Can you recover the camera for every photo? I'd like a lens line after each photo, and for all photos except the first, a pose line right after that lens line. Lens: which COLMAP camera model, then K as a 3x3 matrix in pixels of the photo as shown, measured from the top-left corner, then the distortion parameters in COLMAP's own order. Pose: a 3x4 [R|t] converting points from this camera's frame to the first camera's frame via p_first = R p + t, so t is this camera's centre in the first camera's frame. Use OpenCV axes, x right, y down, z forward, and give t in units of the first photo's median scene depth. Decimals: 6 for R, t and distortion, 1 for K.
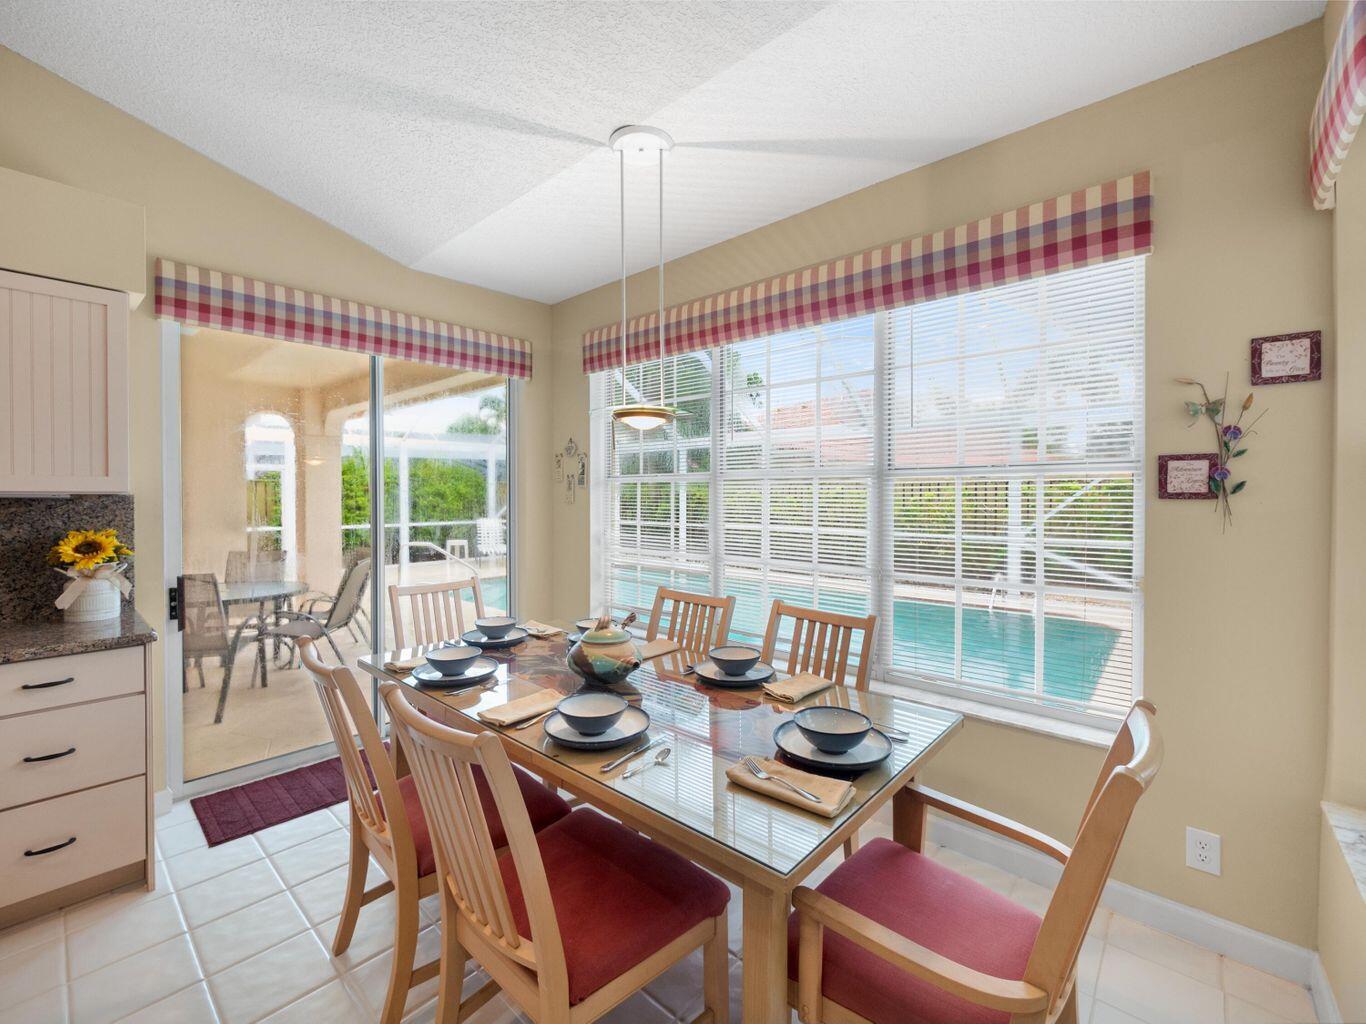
lens RADIAL K [[580.0, 0, 683.7], [0, 580.0, 502.0], [0, 0, 1]] dist [-0.000300, -0.000091]
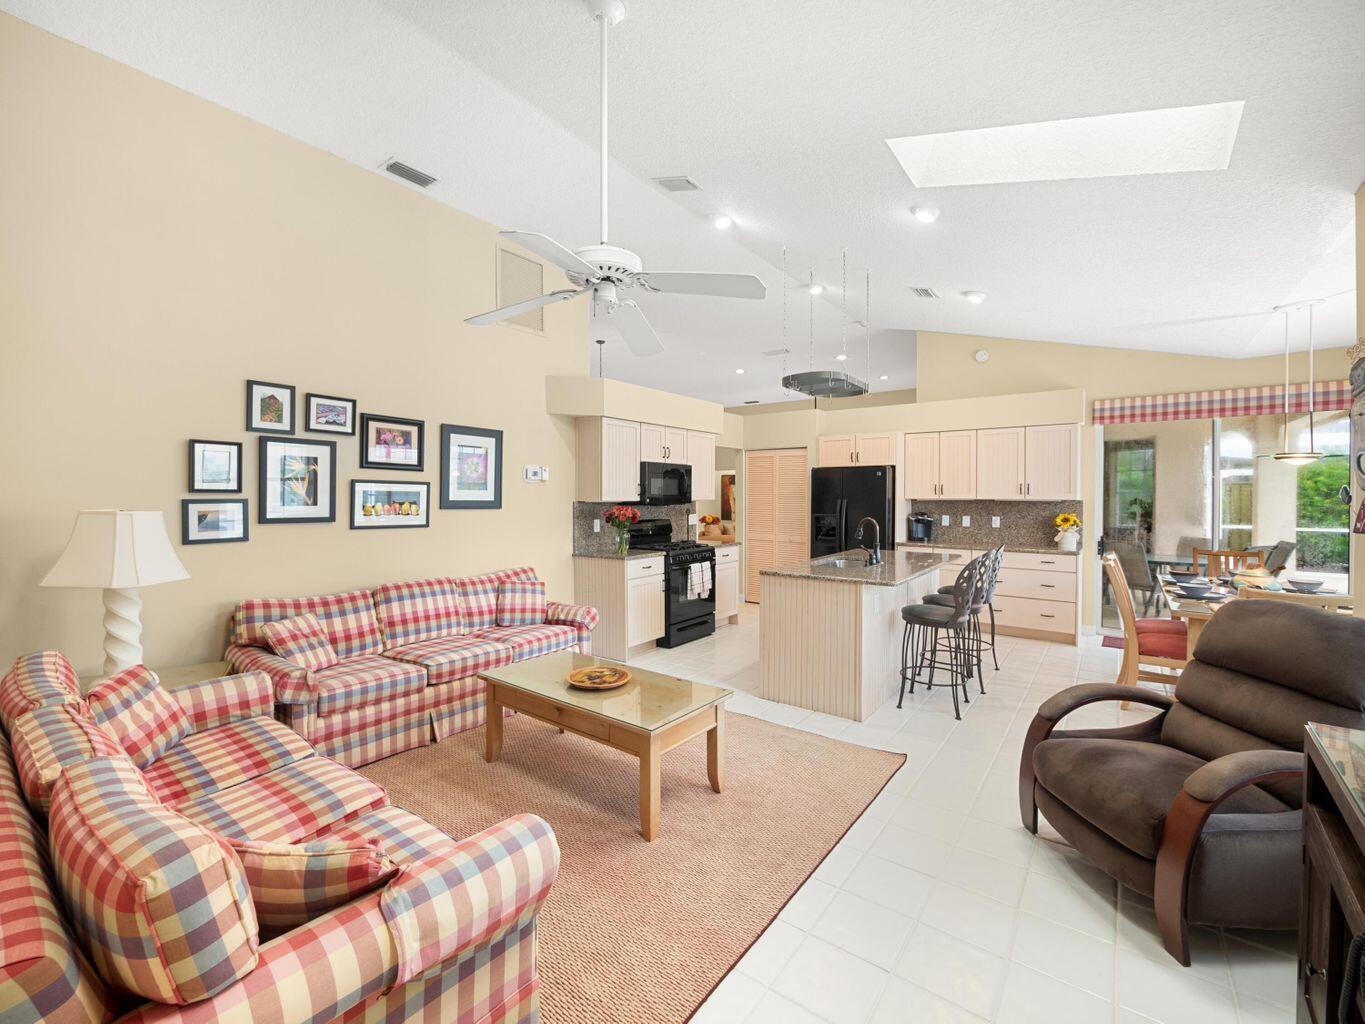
lens RADIAL K [[588.1, 0, 676.7], [0, 588.1, 502.1], [0, 0, 1]] dist [-0.003121, -0.000661]
pose [[0.072749, 0.003099, -0.997345, 1.516474], [-0.010911, 0.999938, 0.002311, 0.008858], [0.997291, 0.010714, 0.072778, -0.970438]]
